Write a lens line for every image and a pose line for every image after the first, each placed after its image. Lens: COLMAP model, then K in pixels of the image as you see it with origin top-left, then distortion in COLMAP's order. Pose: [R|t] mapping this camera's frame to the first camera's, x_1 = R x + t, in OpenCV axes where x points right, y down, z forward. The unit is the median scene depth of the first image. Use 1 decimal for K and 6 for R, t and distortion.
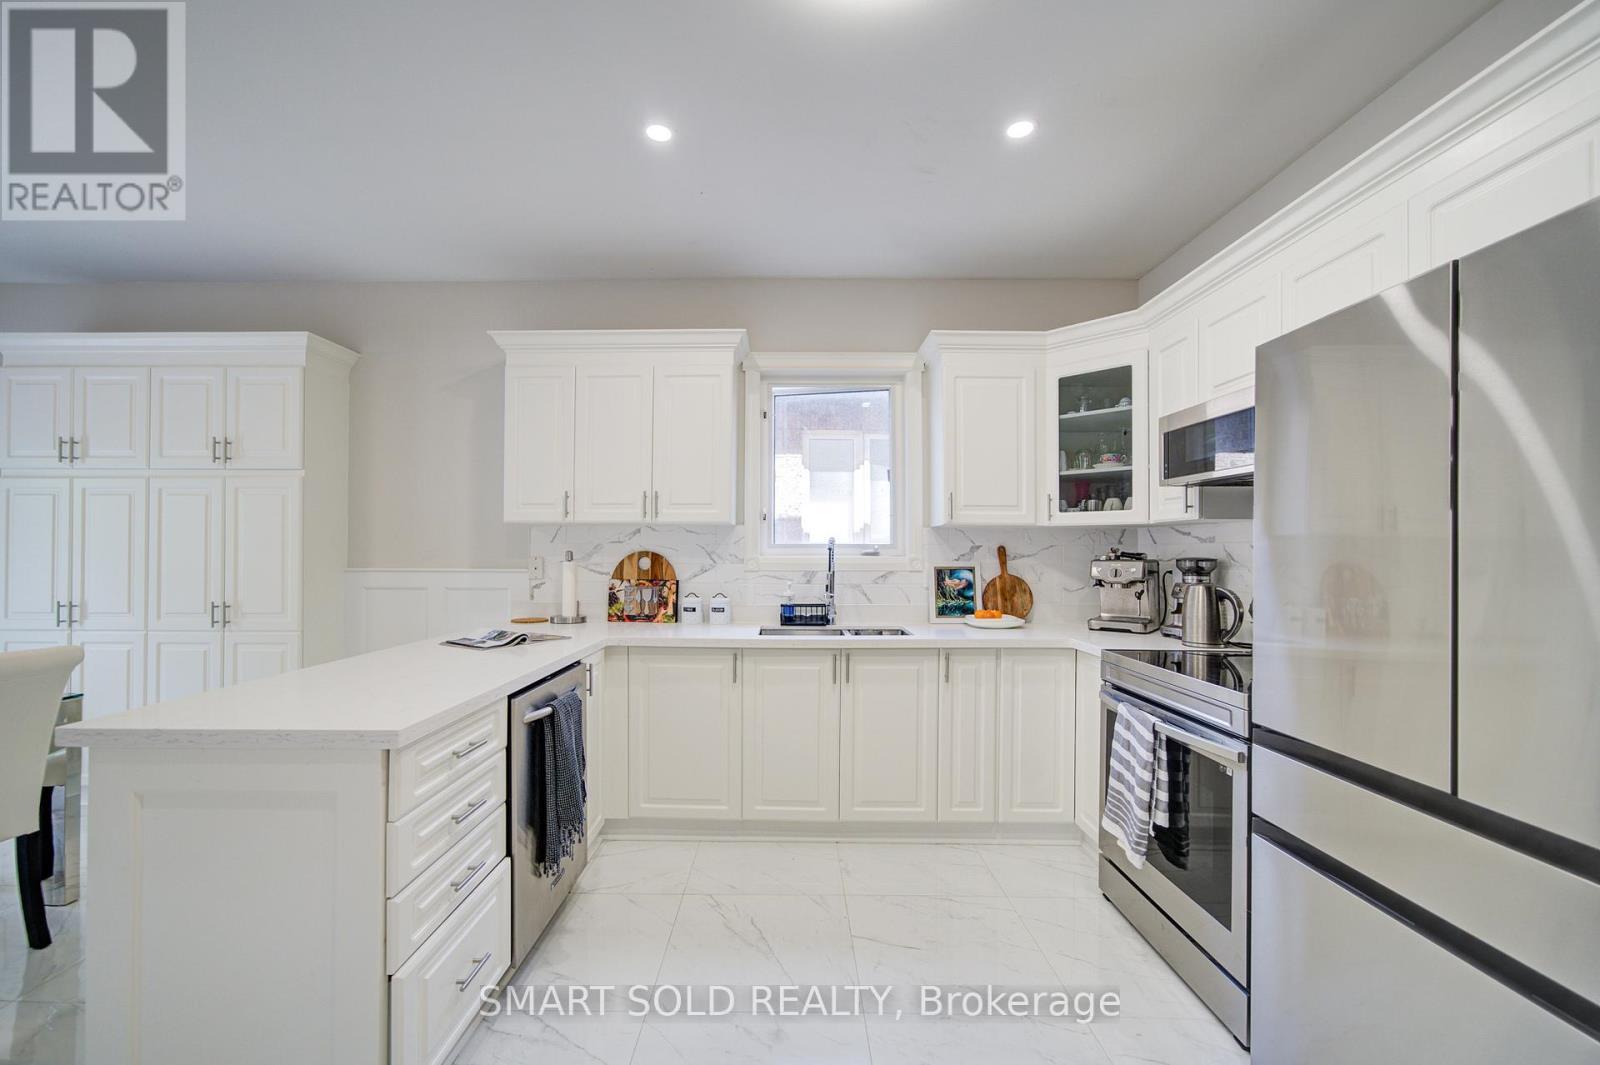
lens RADIAL K [[620.4, 0, 766.2], [0, 620.4, 550.9], [0, 0, 1]] dist [-0.065726, 0.027559]
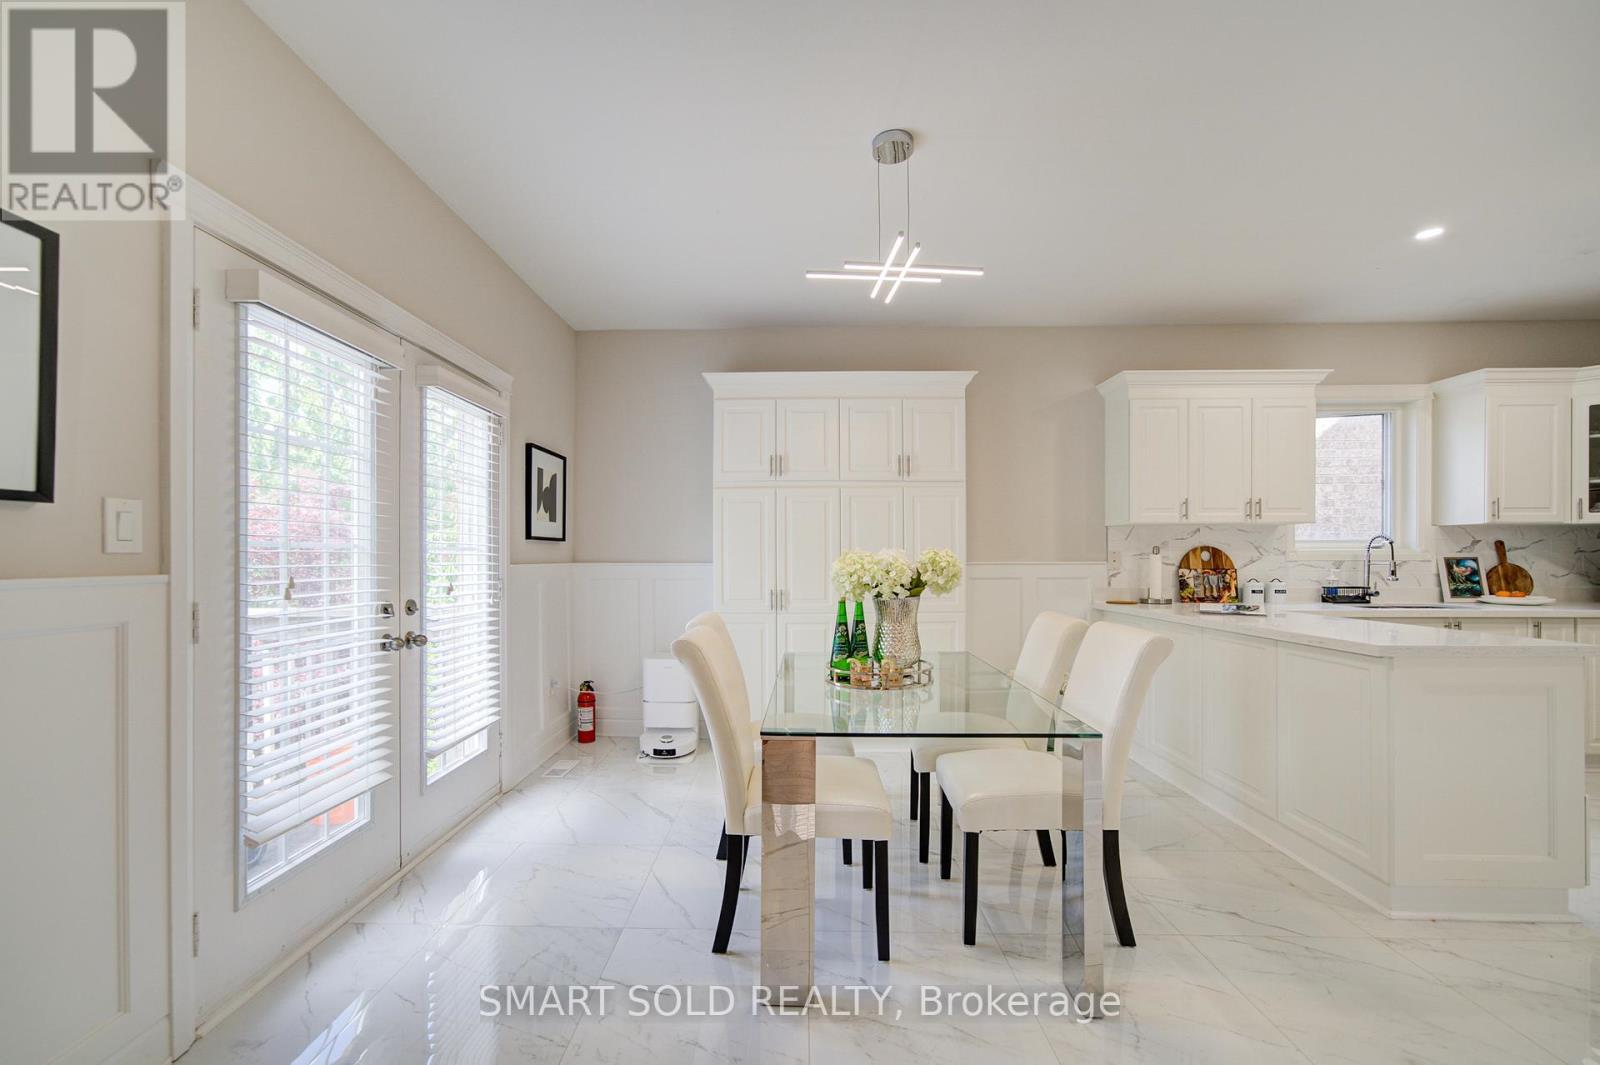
lens RADIAL K [[635.8, 0, 806.6], [0, 635.8, 549.7], [0, 0, 1]] dist [-0.001006, 0.006138]
pose [[0.999943, -0.006225, -0.008679, -1.009684], [0.006190, 0.999973, -0.004071, 0.007736], [0.008704, 0.004017, 0.999954, -0.301215]]
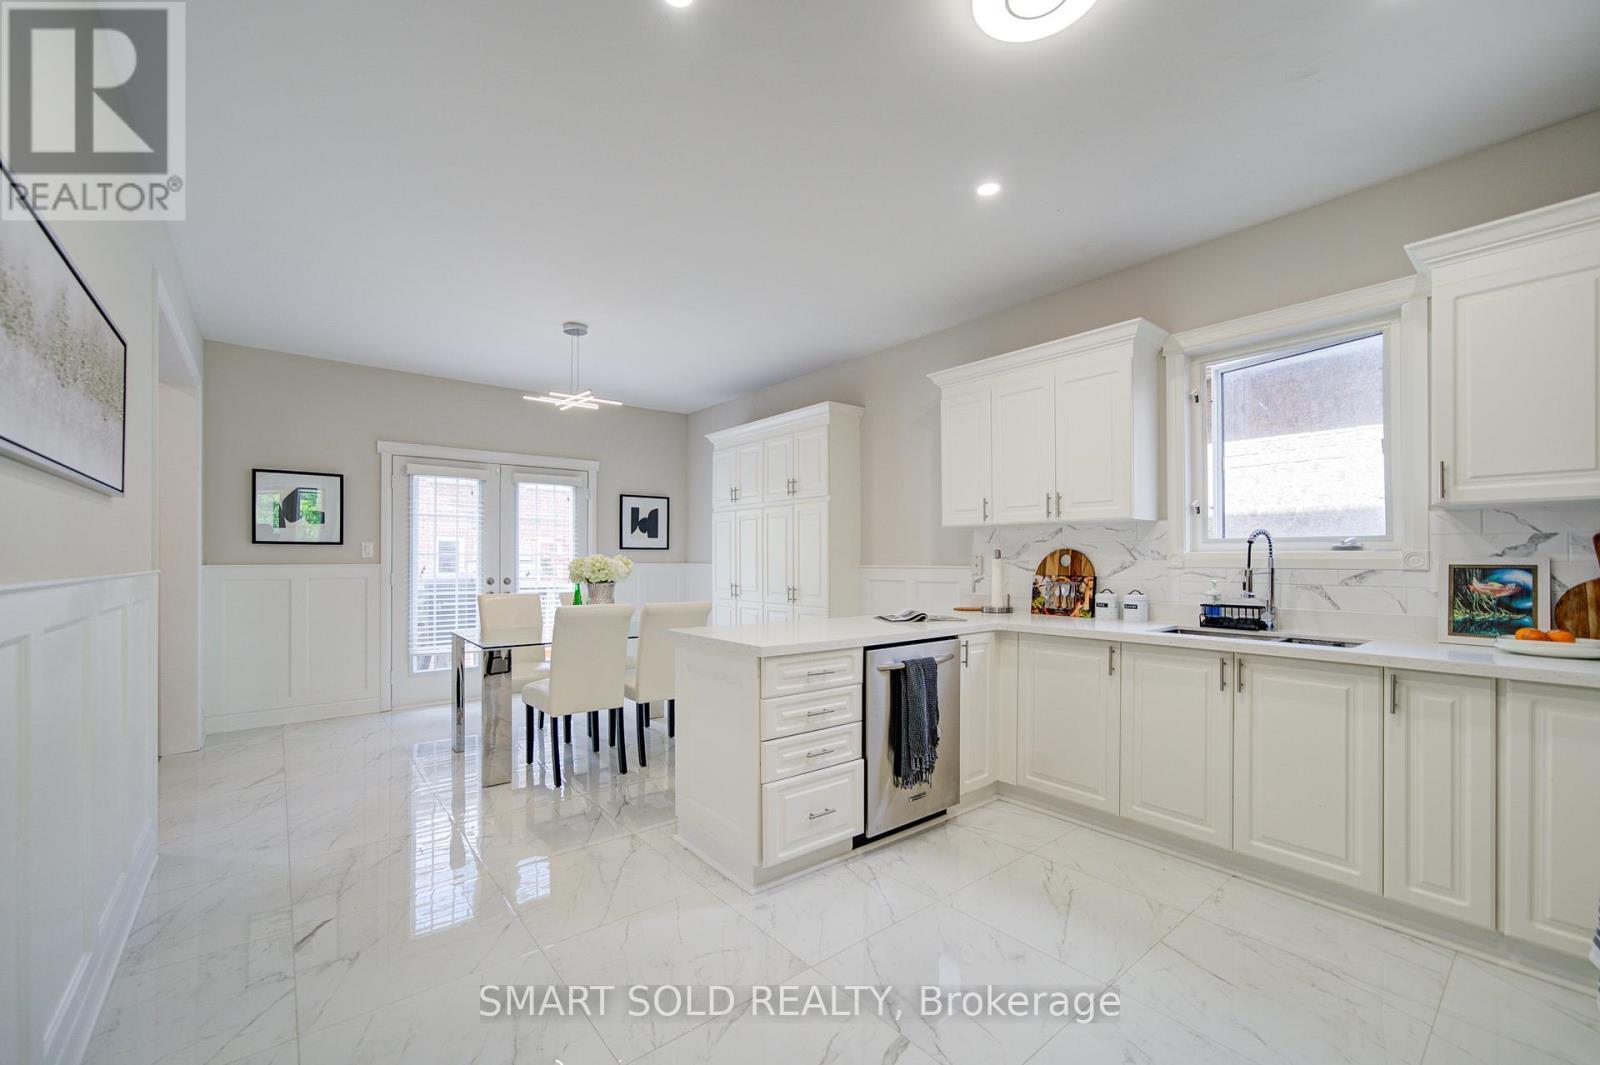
lens RADIAL K [[642.7, 0, 783.1], [0, 642.7, 550.9], [0, 0, 1]] dist [-0.054366, 0.021970]
pose [[0.635545, -0.012493, -0.771963, 0.341775], [0.007001, 0.999921, -0.010418, 0.011792], [0.772032, 0.001216, 0.635582, -0.063627]]
